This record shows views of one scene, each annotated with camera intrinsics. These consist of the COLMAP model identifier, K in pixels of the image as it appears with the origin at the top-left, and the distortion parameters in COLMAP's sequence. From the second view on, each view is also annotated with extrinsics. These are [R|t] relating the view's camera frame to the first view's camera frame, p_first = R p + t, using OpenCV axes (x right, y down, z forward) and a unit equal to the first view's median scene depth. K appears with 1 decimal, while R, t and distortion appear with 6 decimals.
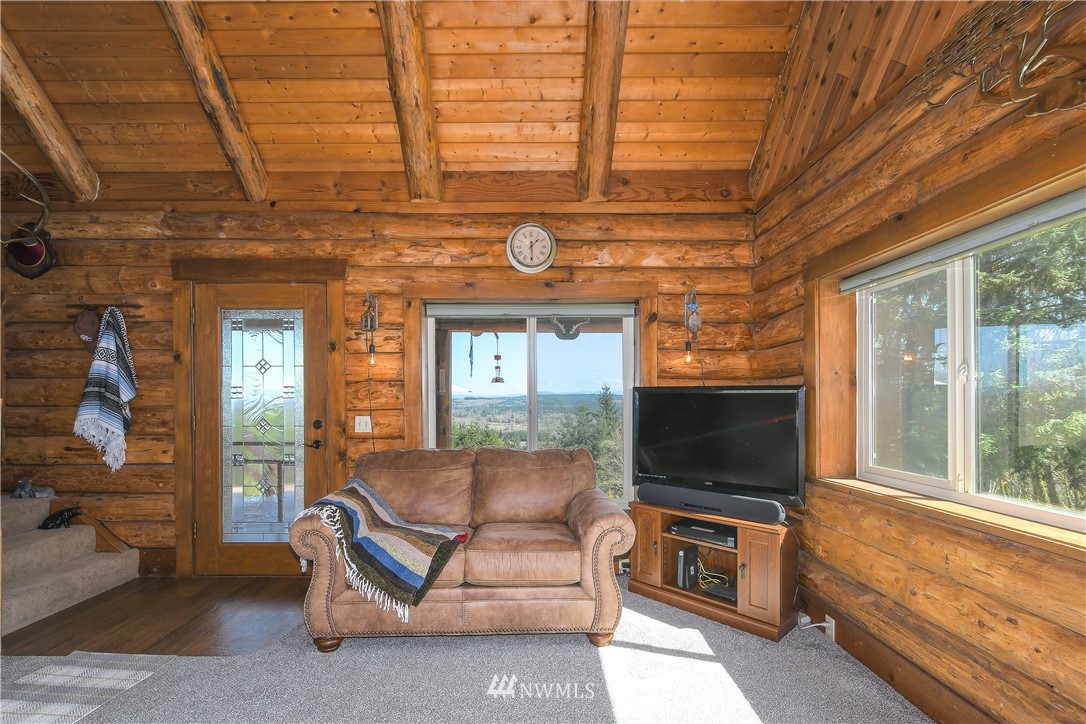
lens RADIAL K [[484.7, 0, 536.9], [0, 484.7, 401.3], [0, 0, 1]] dist [0.001737, -0.005060]
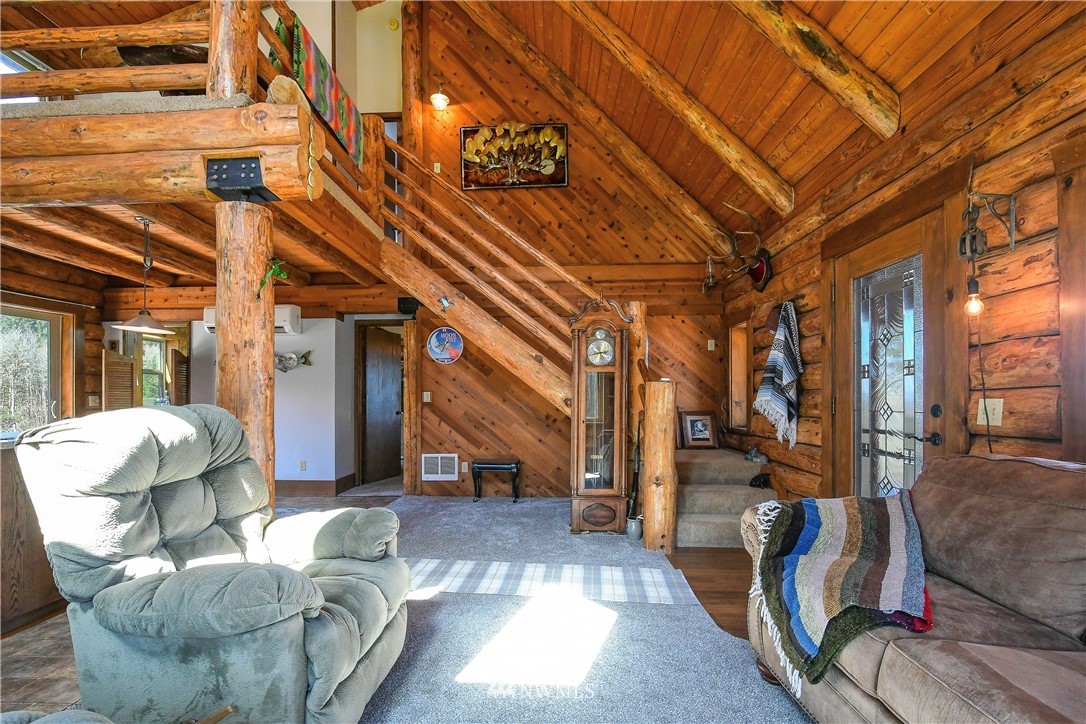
lens RADIAL K [[484.7, 0, 536.9], [0, 484.7, 401.3], [0, 0, 1]] dist [0.001737, -0.005060]
pose [[-0.036177, 0.006238, -0.999326, 0.271854], [-0.002612, 0.999977, 0.006337, 0.031164], [0.999342, 0.002839, -0.036159, 0.447725]]
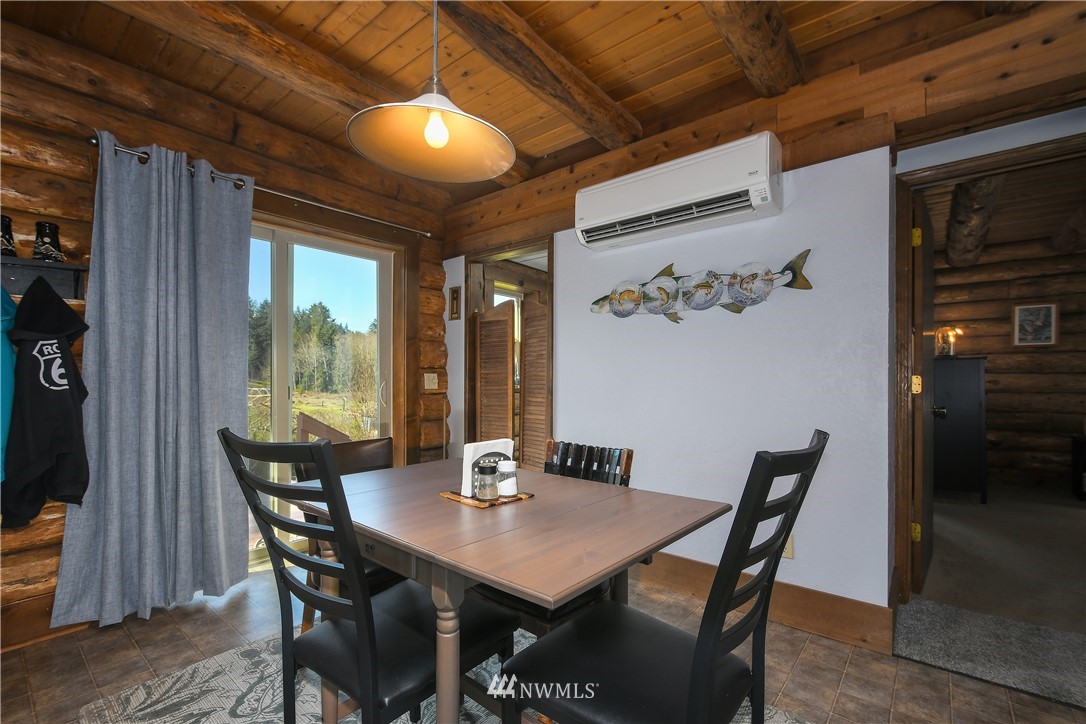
lens RADIAL K [[480.6, 0, 541.2], [0, 480.6, 383.6], [0, 0, 1]] dist [0.000180, -0.000937]
pose [[-0.623224, 0.001846, -0.782041, -0.634386], [-0.003116, 0.999983, 0.004843, 0.044655], [0.782037, 0.005455, -0.623208, -0.259976]]
